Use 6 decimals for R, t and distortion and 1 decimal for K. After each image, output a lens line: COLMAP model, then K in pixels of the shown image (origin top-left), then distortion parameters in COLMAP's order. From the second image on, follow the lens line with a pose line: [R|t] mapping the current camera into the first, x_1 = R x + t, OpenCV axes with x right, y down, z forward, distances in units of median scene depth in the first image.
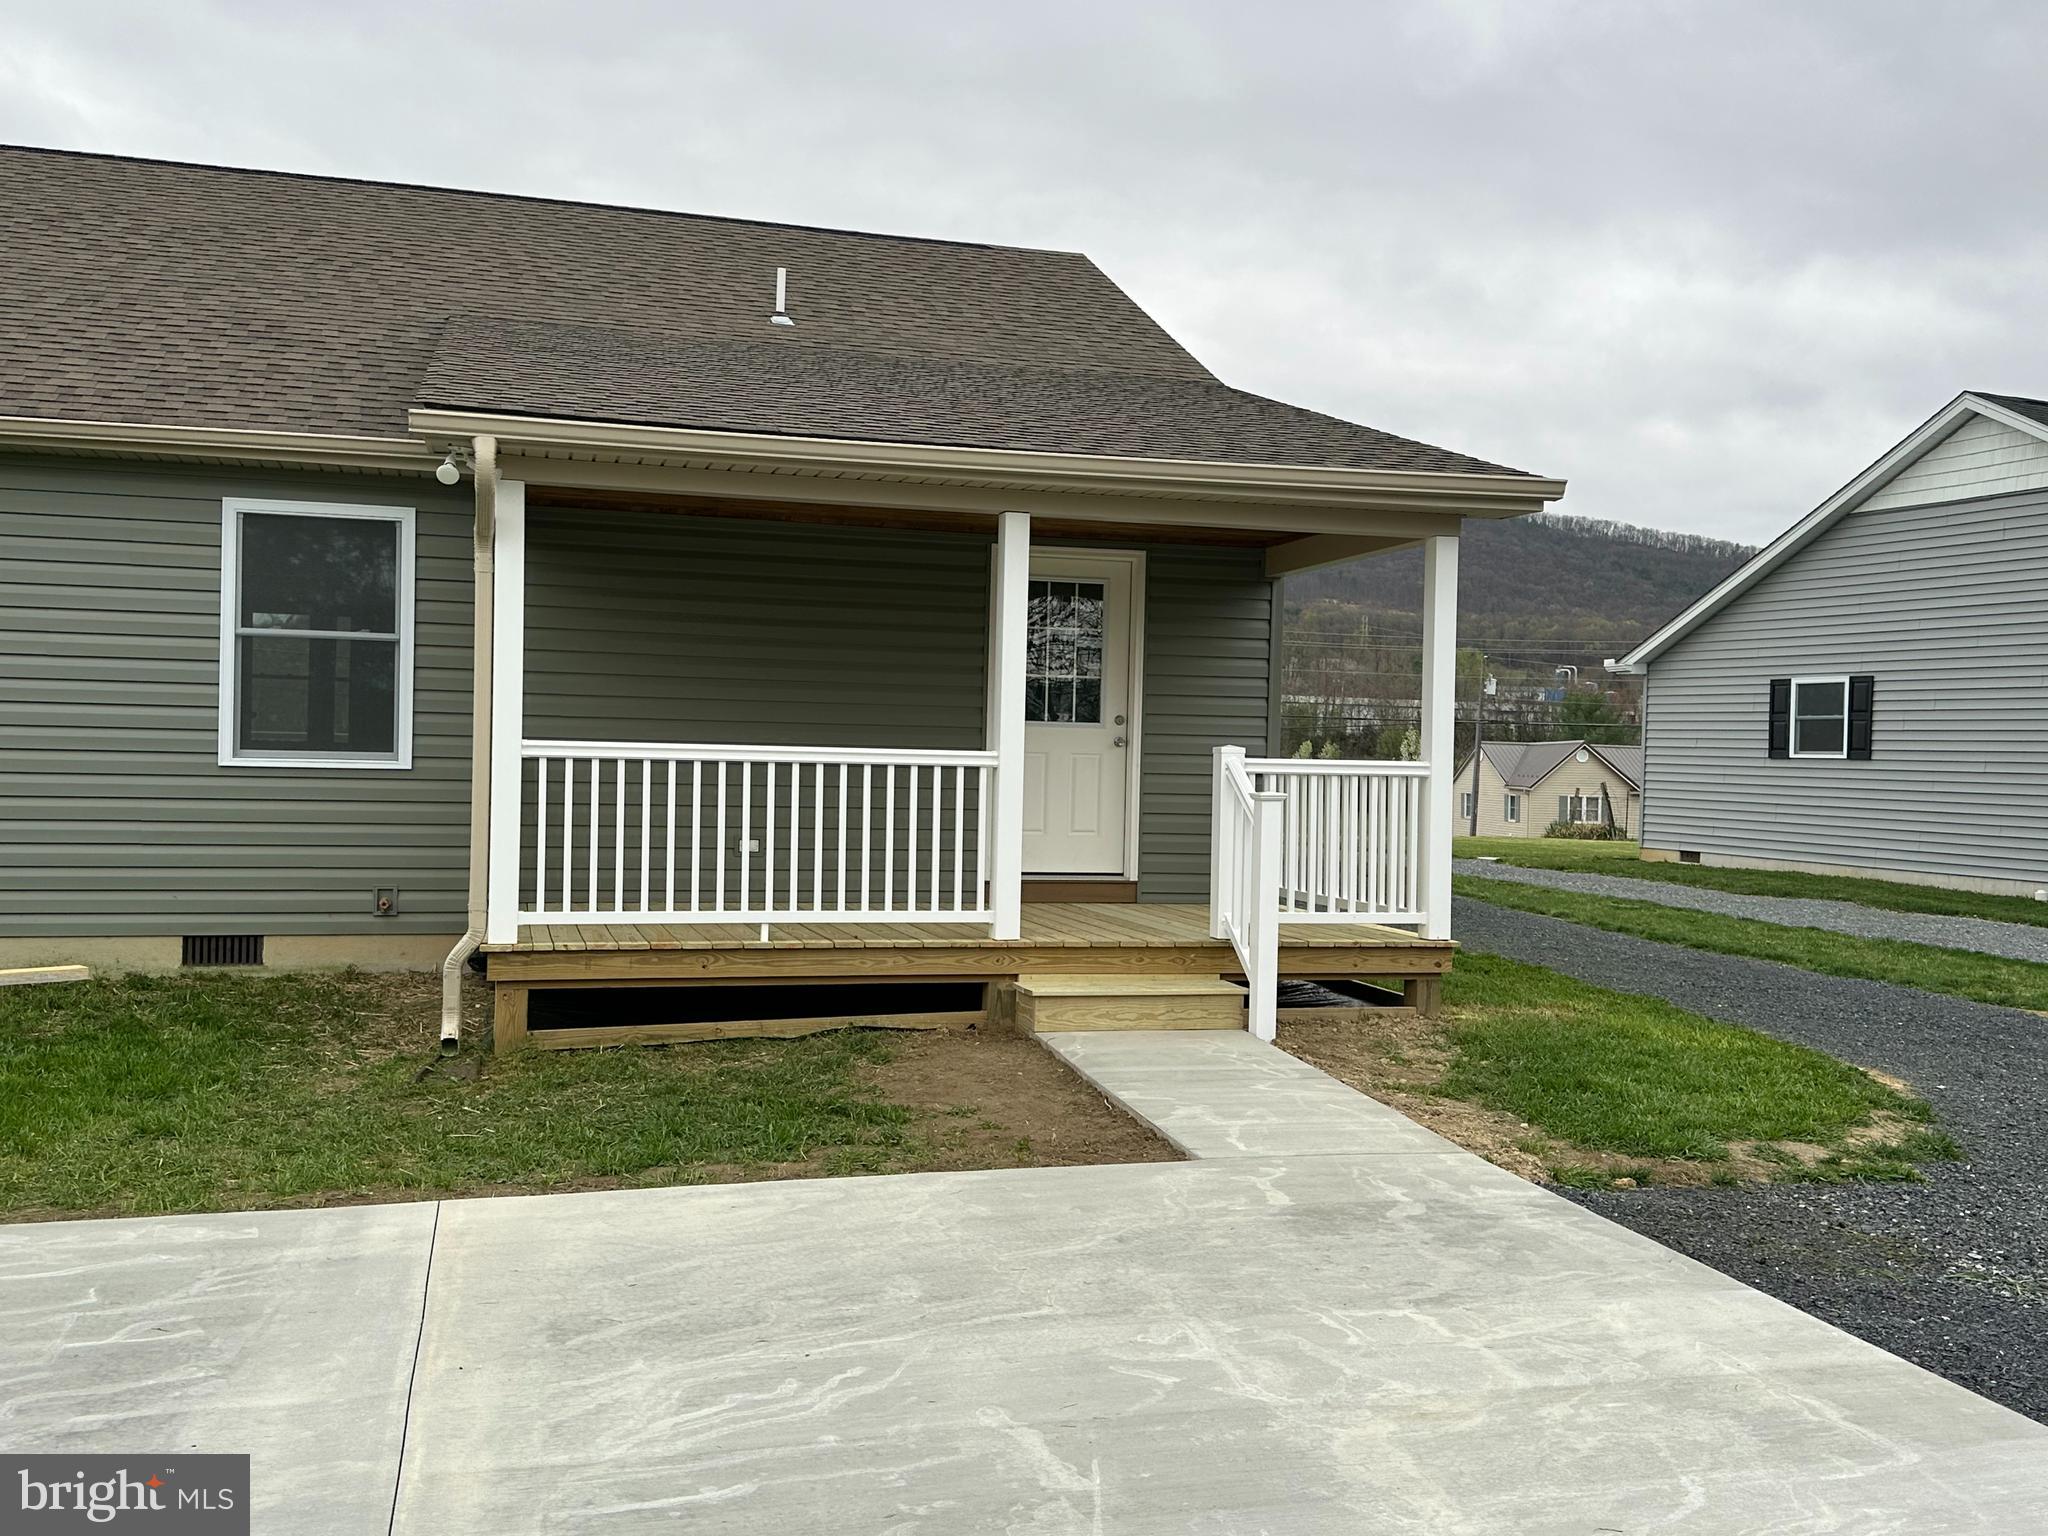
lens RADIAL K [[1855.7, 0, 1024.0], [0, 1855.7, 768.0], [0, 0, 1]] dist [0.186442, -0.368738]
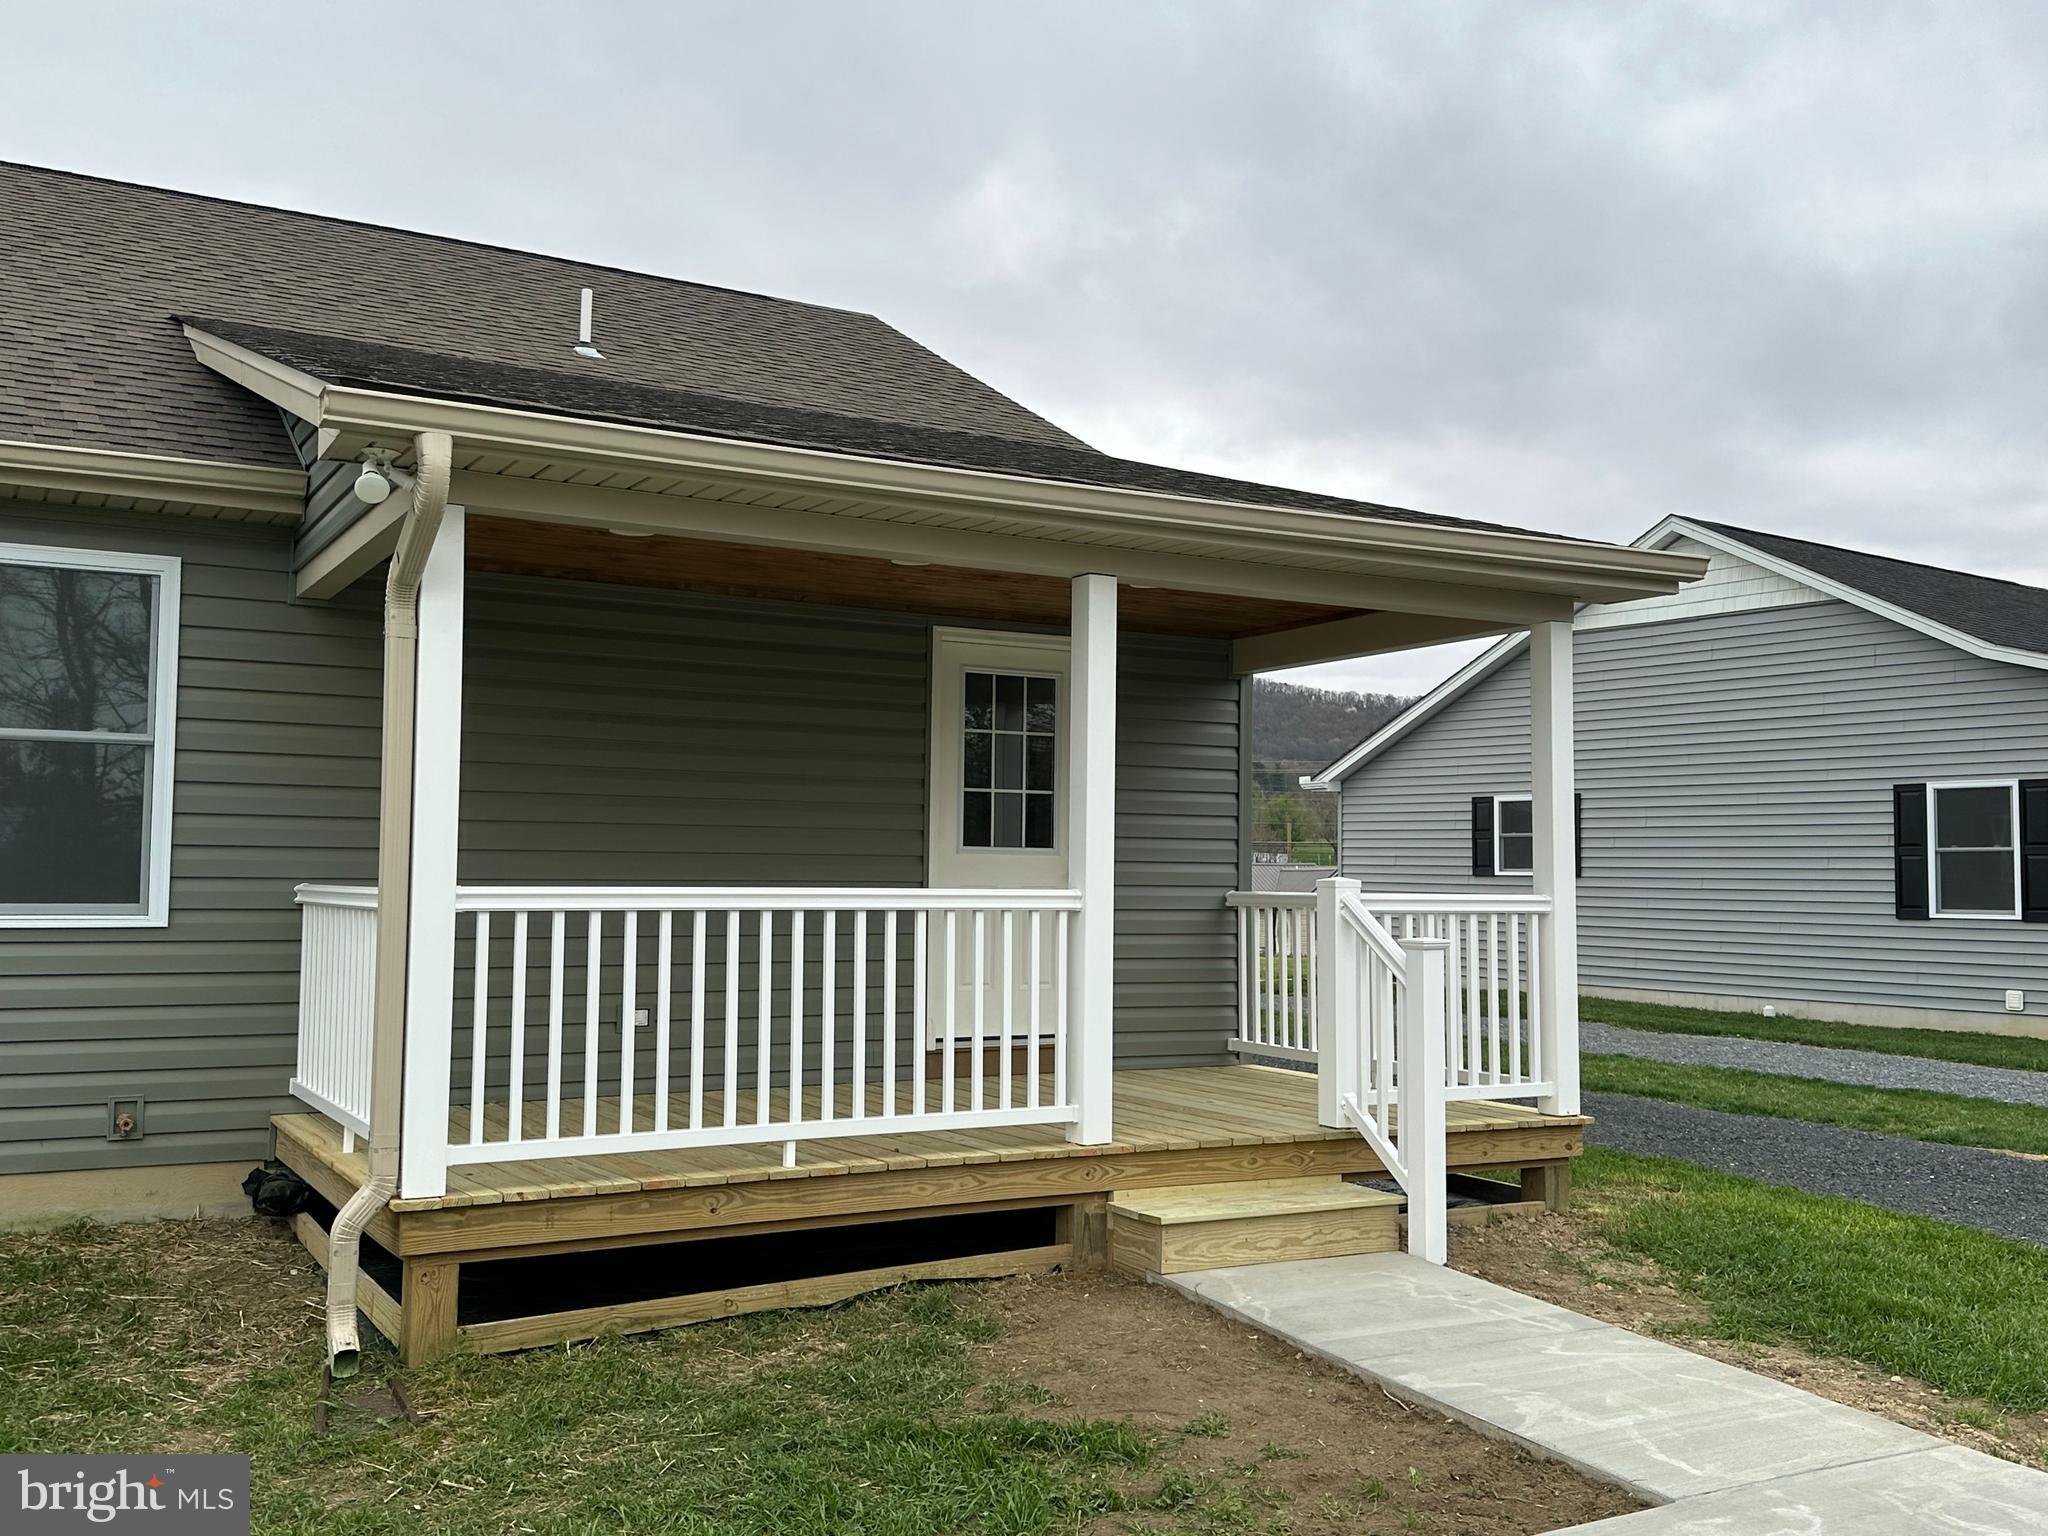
lens RADIAL K [[1855.7, 0, 1024.0], [0, 1855.7, 768.0], [0, 0, 1]] dist [0.186442, -0.368738]
pose [[0.969062, 0.001625, 0.246813, -0.221158], [0.014039, 0.997997, -0.061688, -0.011968], [-0.246419, 0.063245, 0.967098, 0.275237]]
